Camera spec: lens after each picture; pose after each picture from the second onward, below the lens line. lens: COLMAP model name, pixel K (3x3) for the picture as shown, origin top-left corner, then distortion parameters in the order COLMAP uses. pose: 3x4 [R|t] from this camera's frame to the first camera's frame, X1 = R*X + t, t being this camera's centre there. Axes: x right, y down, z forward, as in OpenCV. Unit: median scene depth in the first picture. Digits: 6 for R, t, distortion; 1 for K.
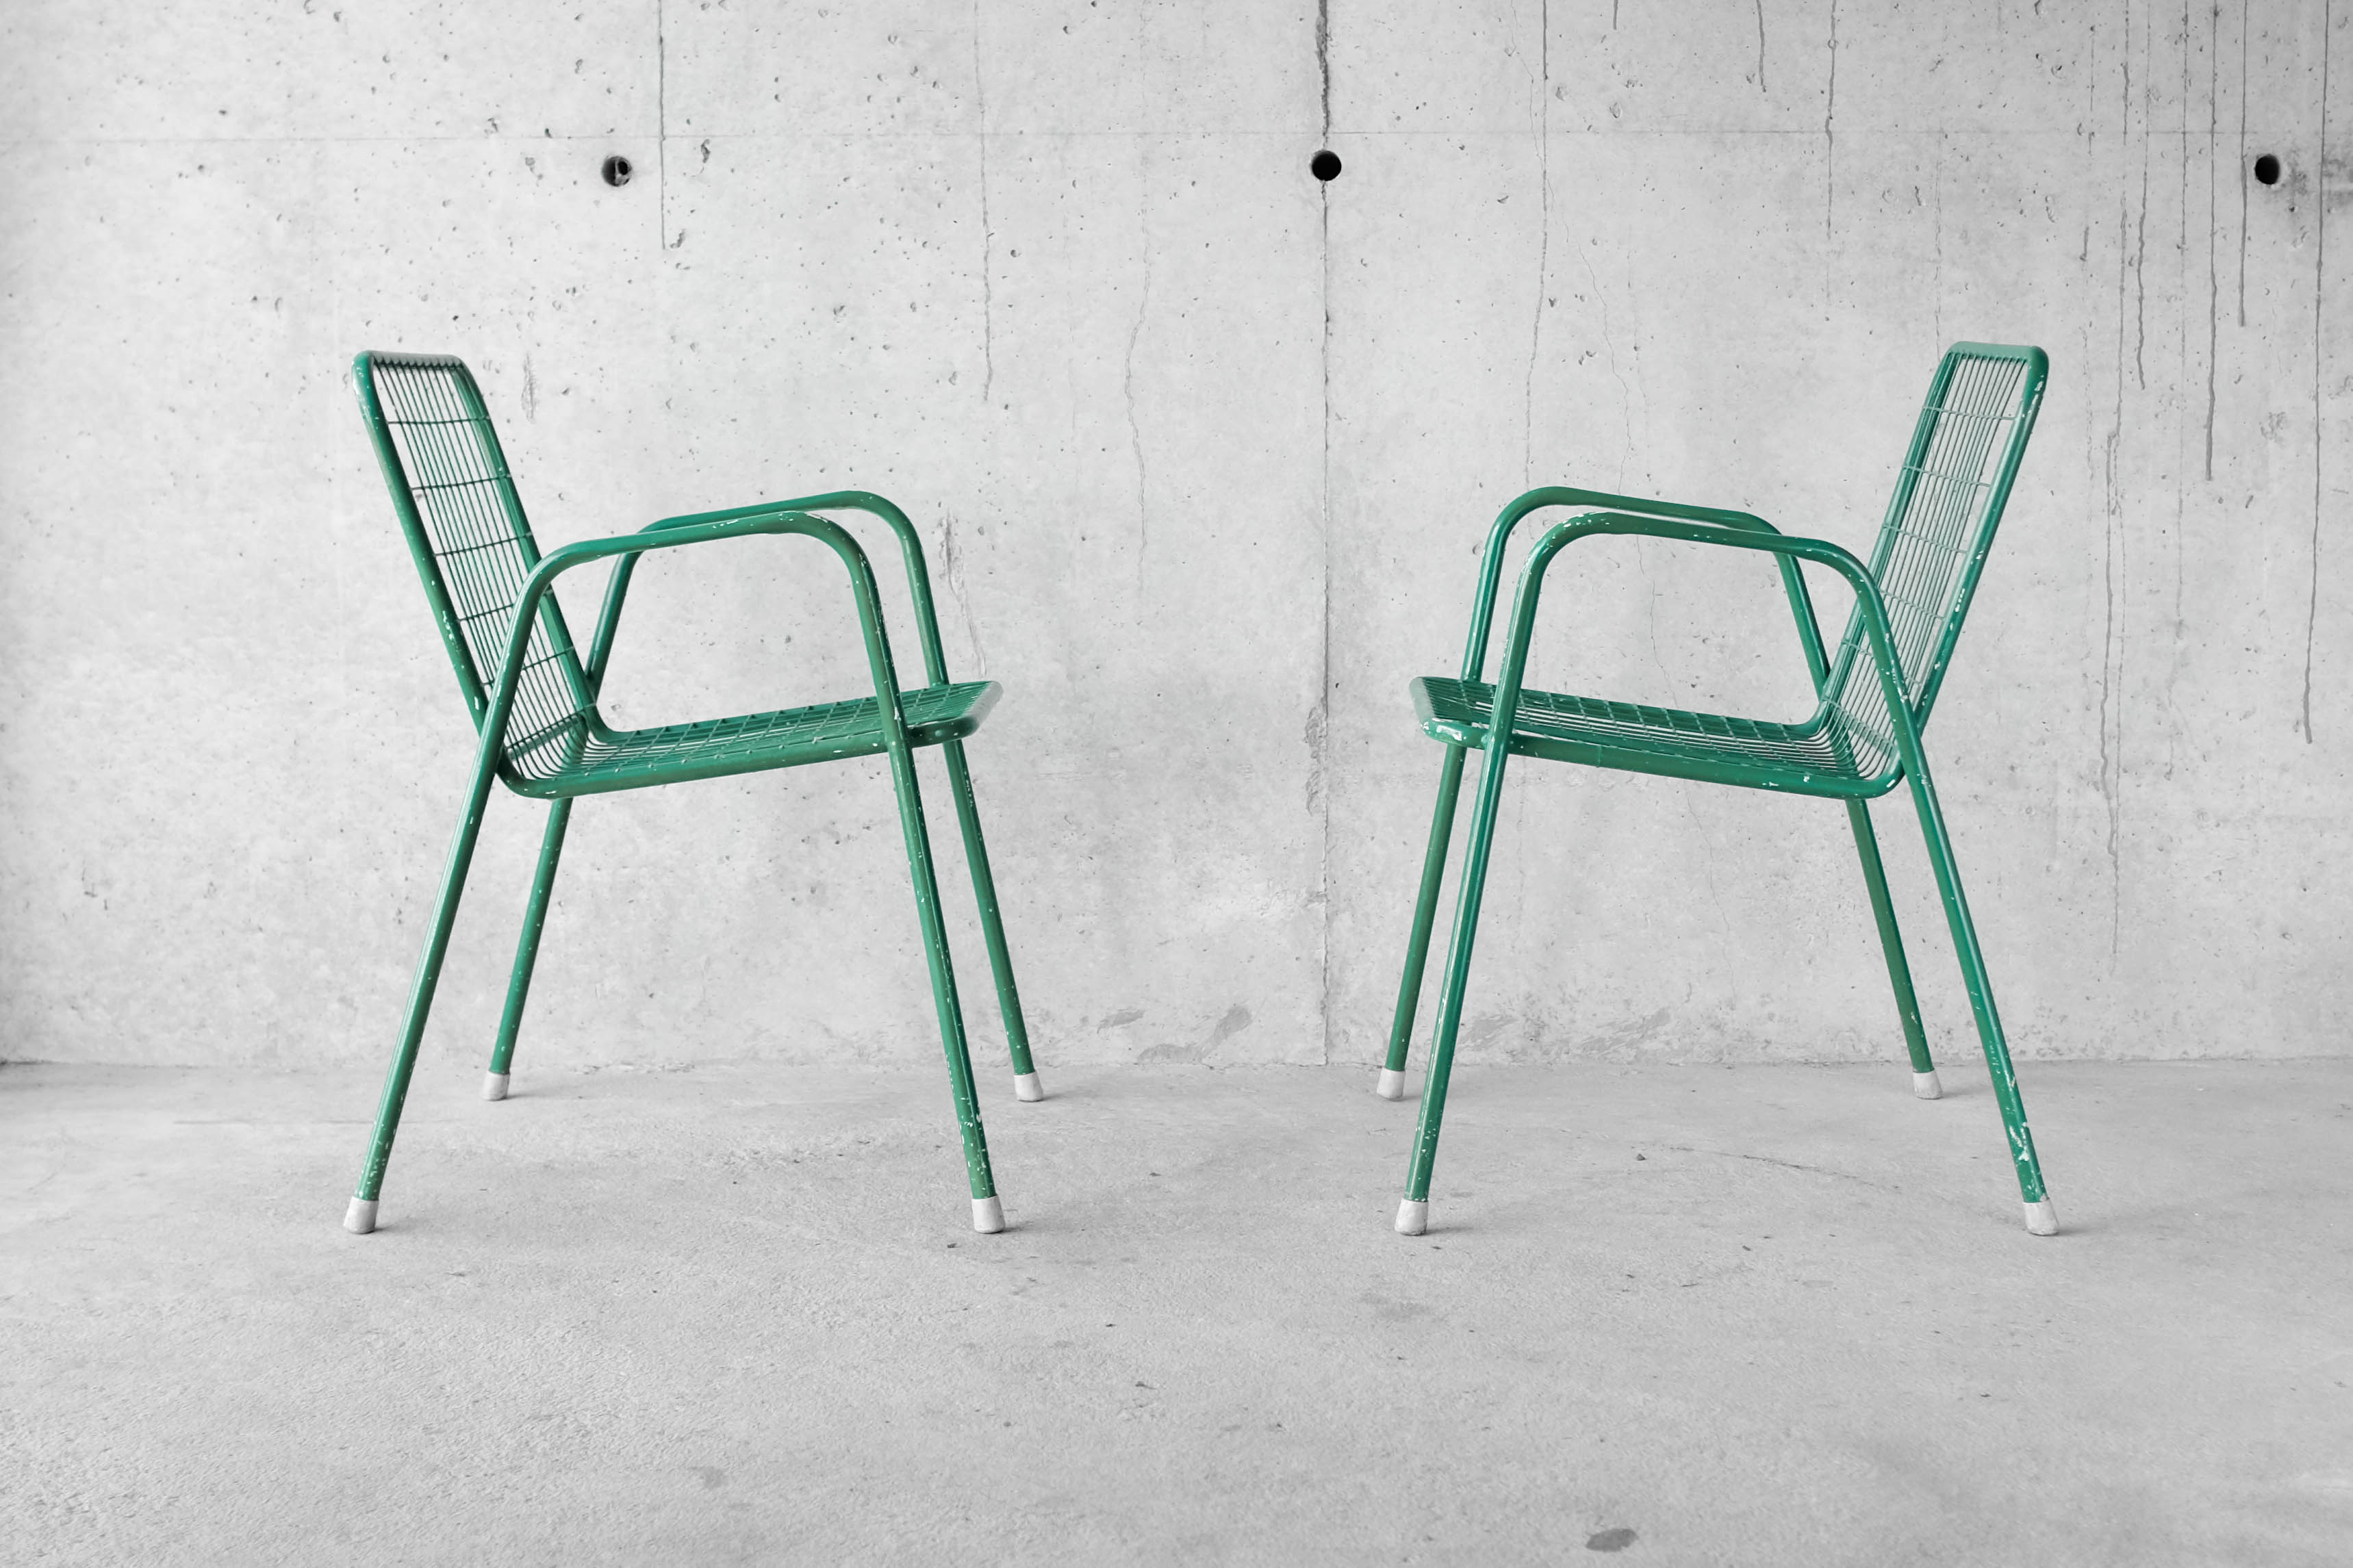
lens RADIAL K [[3386.3, 0, 1223.1], [0, 3386.3, 728.4], [0, 0, 1]] dist [-0.103514, 0.096727]
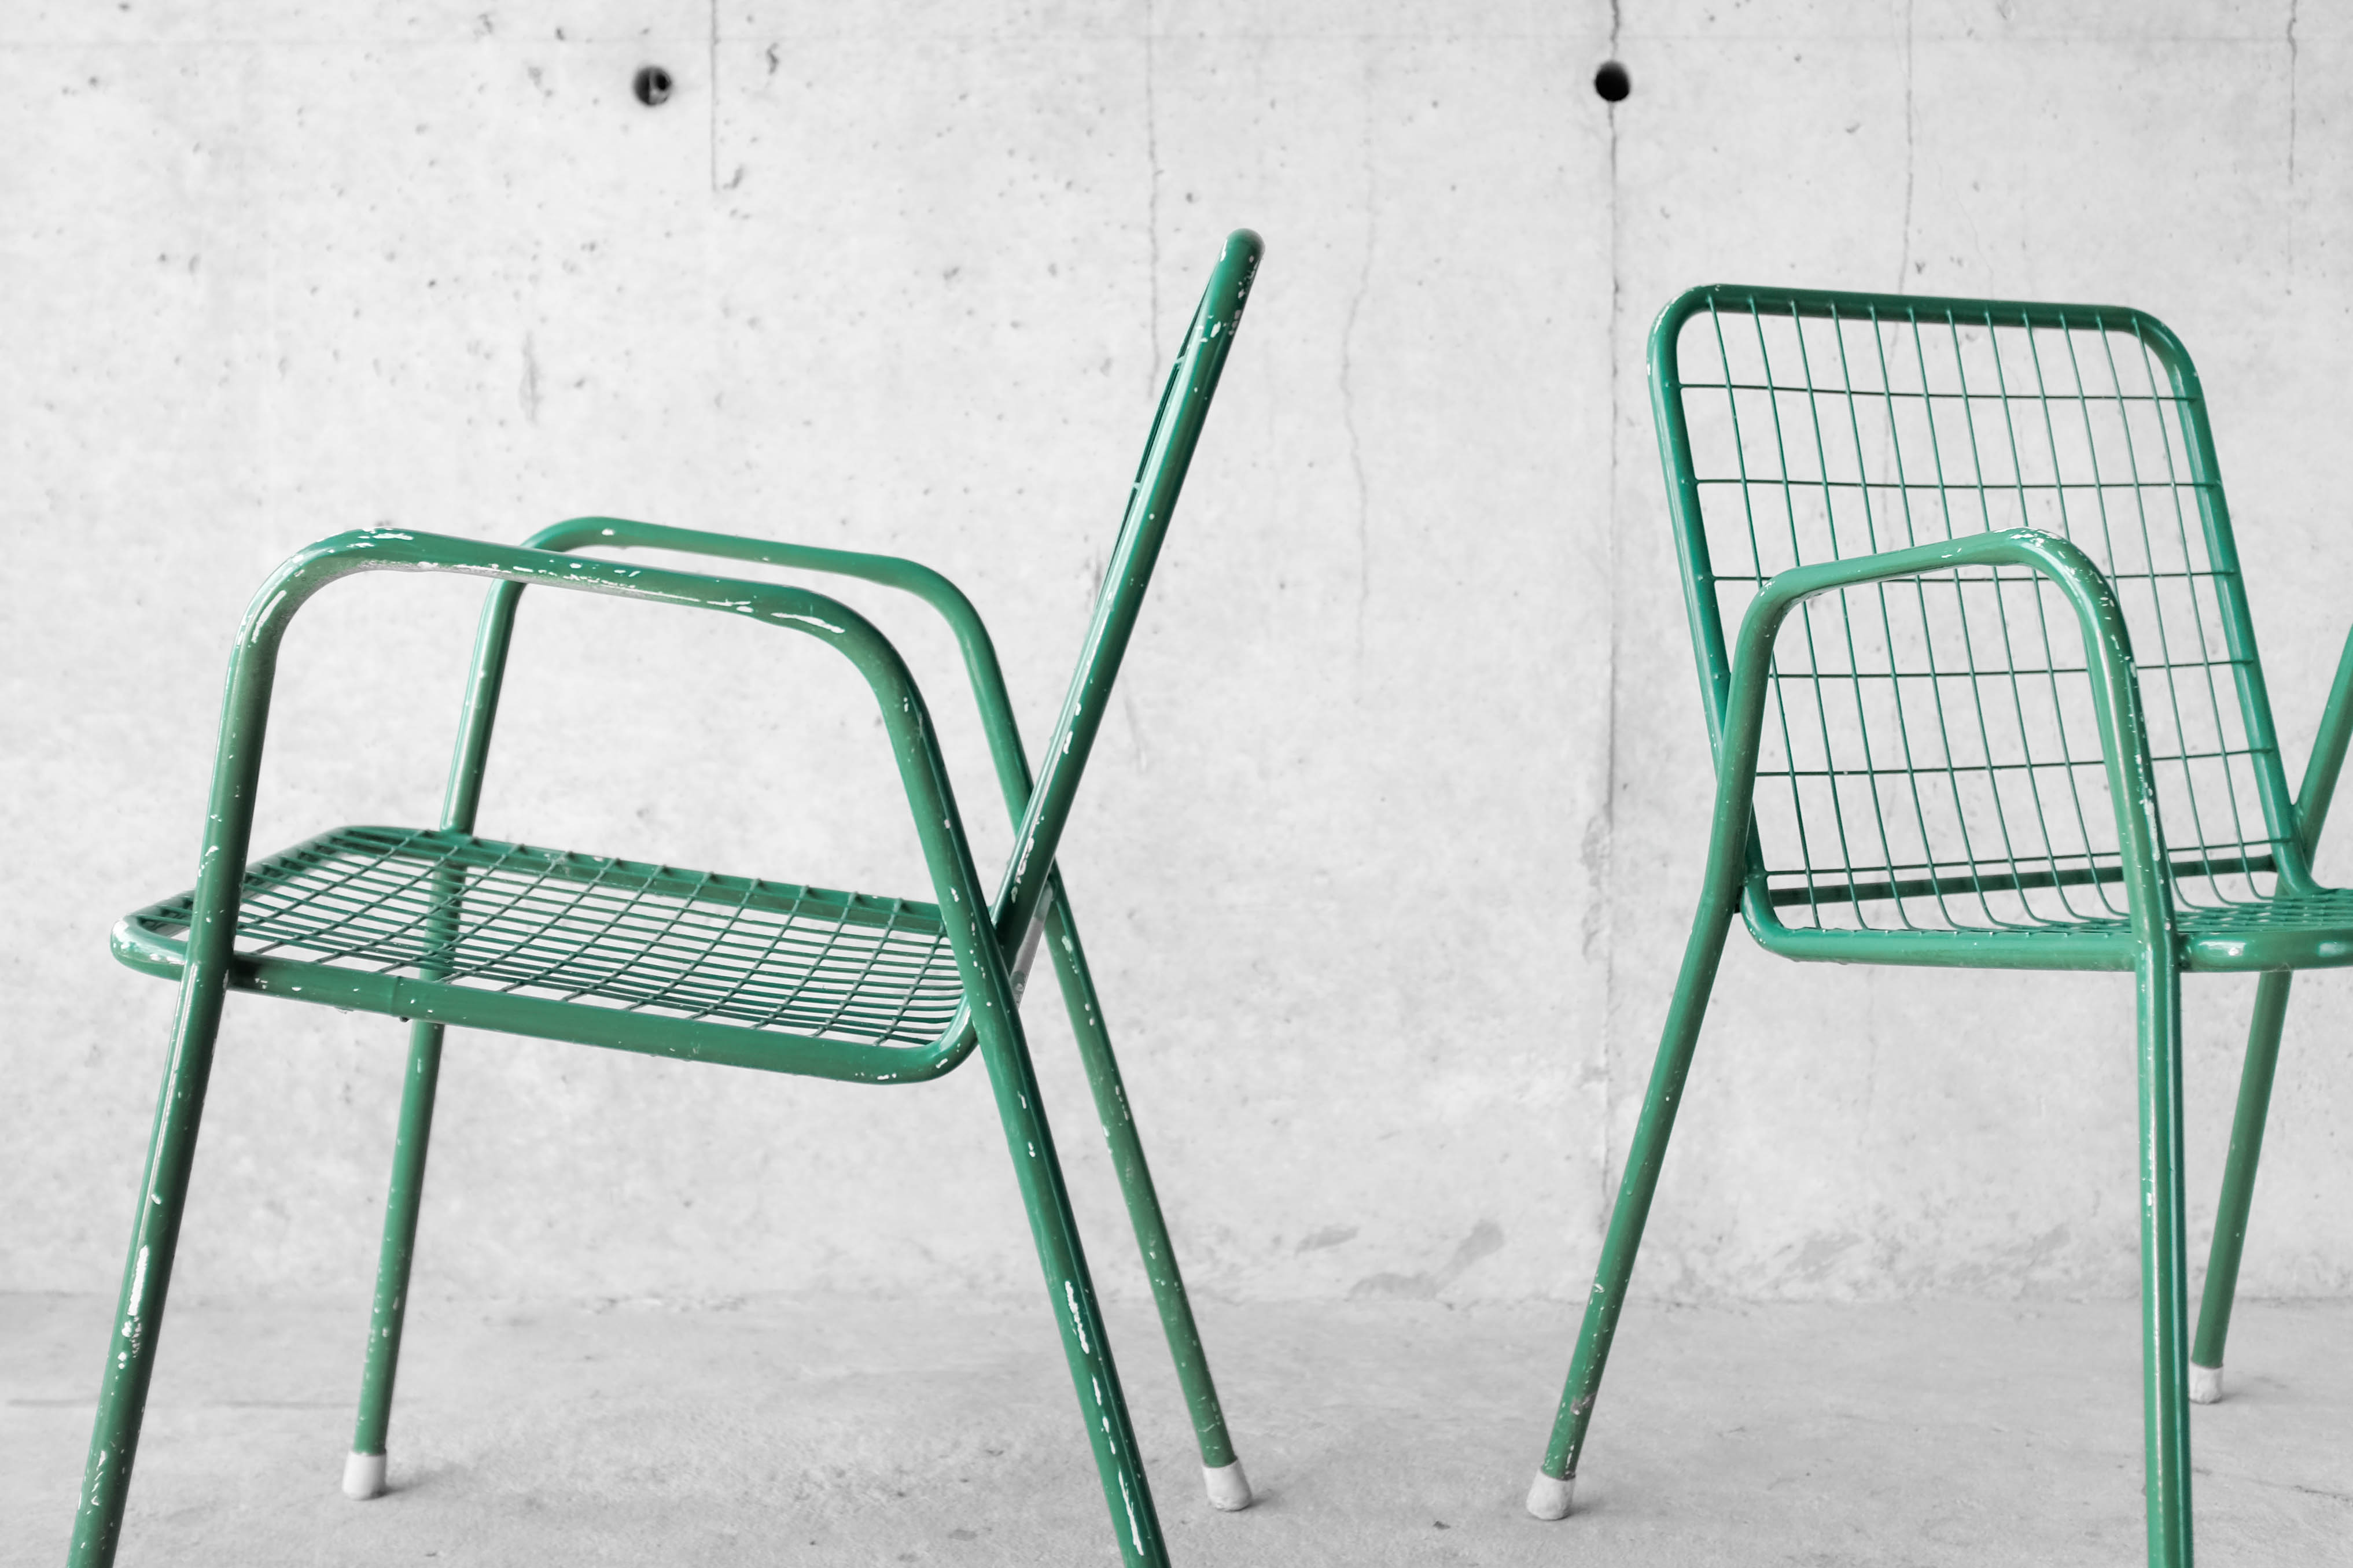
lens RADIAL K [[2878.3, 0, 1151.5], [0, 2878.3, 652.7], [0, 0, 1]] dist [-0.112675, 0.160263]
pose [[0.999961, 0.003371, -0.008217, -0.064493], [-0.003766, 0.998817, -0.048479, -0.011182], [0.008044, 0.048508, 0.998790, 0.377258]]
